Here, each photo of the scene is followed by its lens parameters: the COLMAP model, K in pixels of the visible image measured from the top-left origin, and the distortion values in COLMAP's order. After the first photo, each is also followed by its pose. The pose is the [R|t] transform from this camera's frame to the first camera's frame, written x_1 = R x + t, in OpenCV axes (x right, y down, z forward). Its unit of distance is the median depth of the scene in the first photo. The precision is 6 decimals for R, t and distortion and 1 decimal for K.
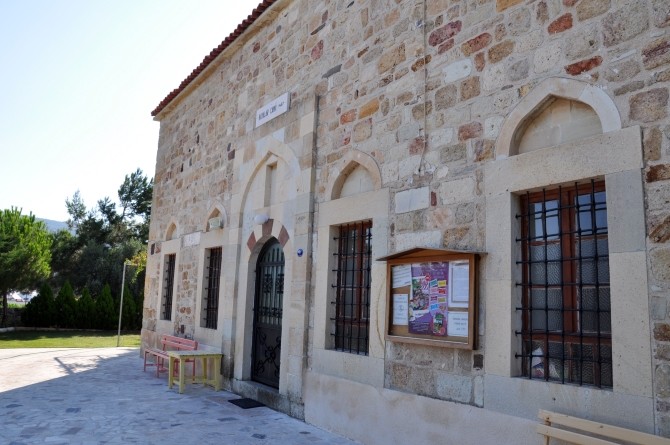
lens RADIAL K [[517.5, 0, 335.0], [0, 517.5, 222.5], [0, 0, 1]] dist [-0.152906, 0.122531]
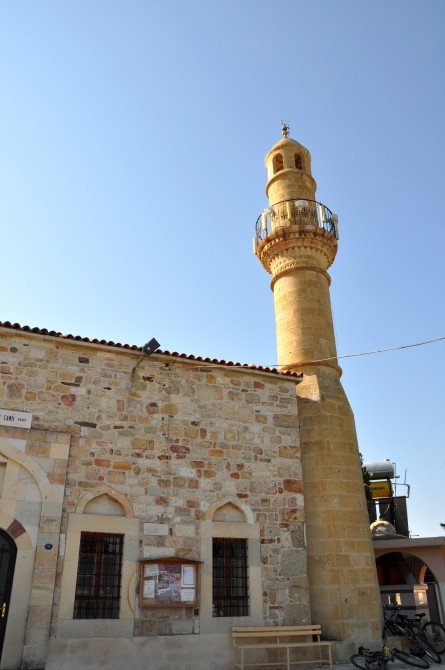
lens RADIAL K [[517.5, 0, 222.5], [0, 517.5, 335.0], [0, 0, 1]] dist [-0.152906, 0.122531]
pose [[0.211082, 0.416829, 0.884137, -1.854178], [-0.136726, 0.908216, -0.395538, 0.012507], [-0.967859, -0.037394, 0.248699, 0.322171]]
